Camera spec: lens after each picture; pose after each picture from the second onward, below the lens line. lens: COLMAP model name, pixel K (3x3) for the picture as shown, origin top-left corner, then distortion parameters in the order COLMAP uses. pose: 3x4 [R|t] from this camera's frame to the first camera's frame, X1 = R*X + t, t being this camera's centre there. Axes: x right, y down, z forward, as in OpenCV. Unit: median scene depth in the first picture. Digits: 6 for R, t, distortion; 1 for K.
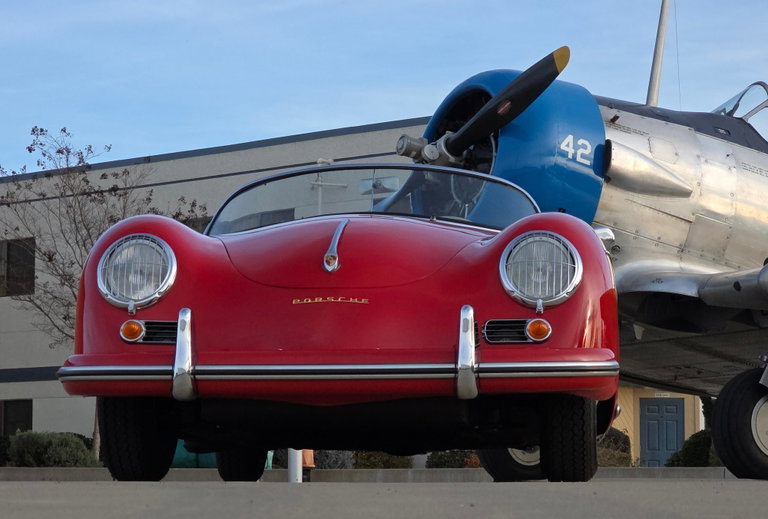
lens RADIAL K [[2073.5, 0, 378.8], [0, 2073.5, 258.6], [0, 0, 1]] dist [-0.130958, 0.000000]
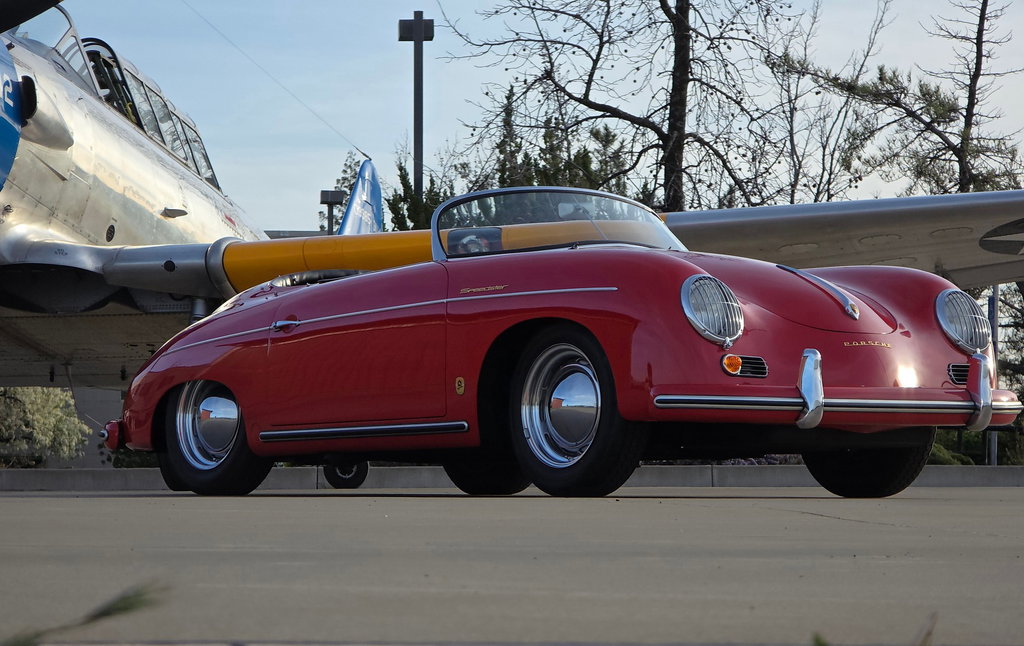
lens RADIAL K [[3418.7, 0, 513.7], [0, 3418.7, 321.0], [0, 0, 1]] dist [0.352636, 0.000000]
pose [[0.719228, 0.036716, 0.693803, -0.696918], [-0.078103, 0.996546, 0.028227, -0.014789], [-0.690370, -0.074489, 0.719611, -0.118217]]
